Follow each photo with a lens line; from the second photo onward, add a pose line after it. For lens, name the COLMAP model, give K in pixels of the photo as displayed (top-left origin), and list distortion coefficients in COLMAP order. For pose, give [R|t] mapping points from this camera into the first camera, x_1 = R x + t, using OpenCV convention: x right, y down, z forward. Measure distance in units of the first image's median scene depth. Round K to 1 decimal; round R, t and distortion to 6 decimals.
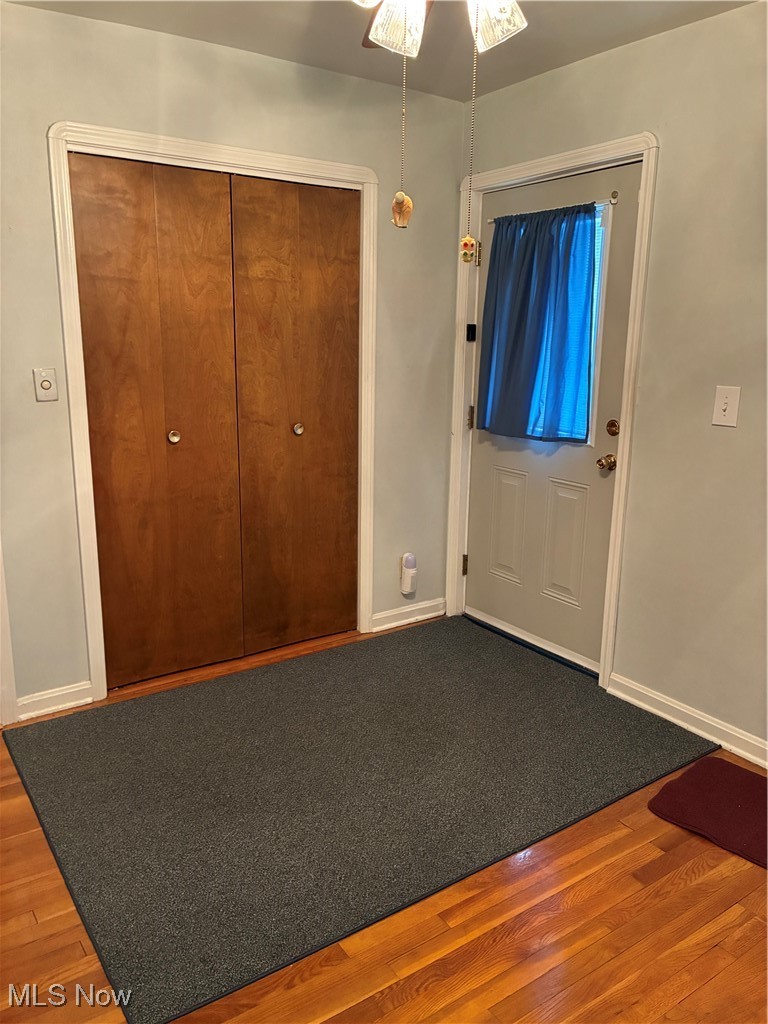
lens RADIAL K [[778.3, 0, 378.8], [0, 778.3, 507.9], [0, 0, 1]] dist [0.020699, 0.004325]
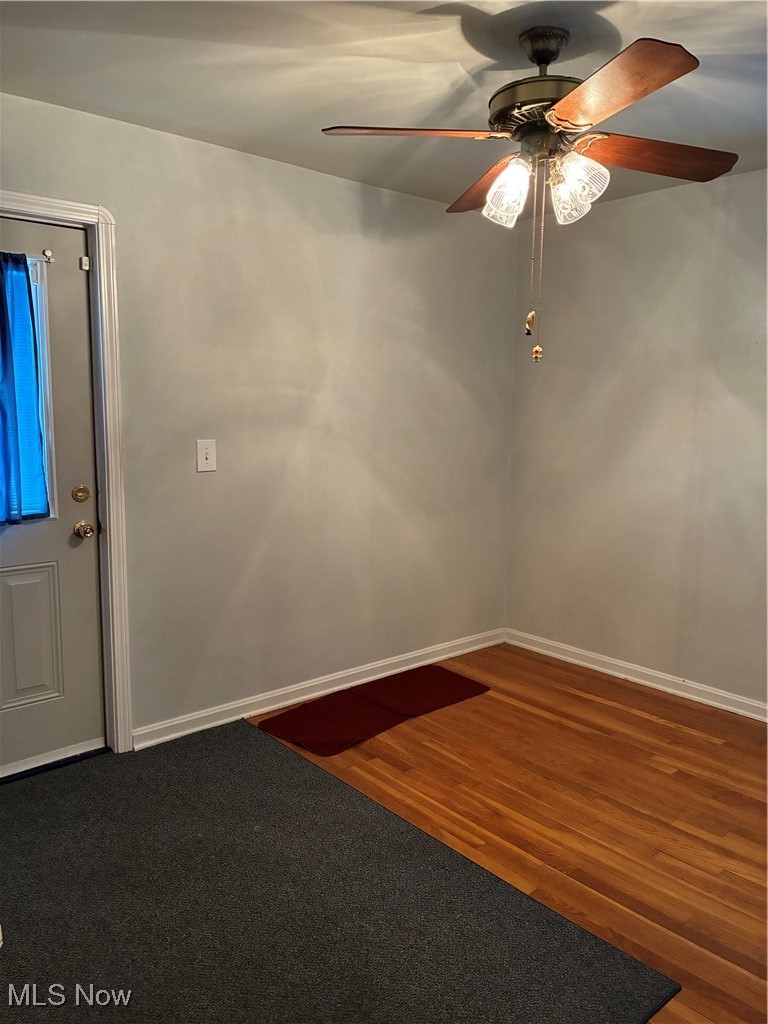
lens RADIAL K [[778.3, 0, 378.8], [0, 778.3, 507.9], [0, 0, 1]] dist [0.020699, 0.004325]
pose [[-0.117502, -0.155001, 0.980902, -0.813766], [0.204467, 0.962805, 0.176635, -0.212473], [-0.971795, 0.221317, -0.081439, 0.851389]]
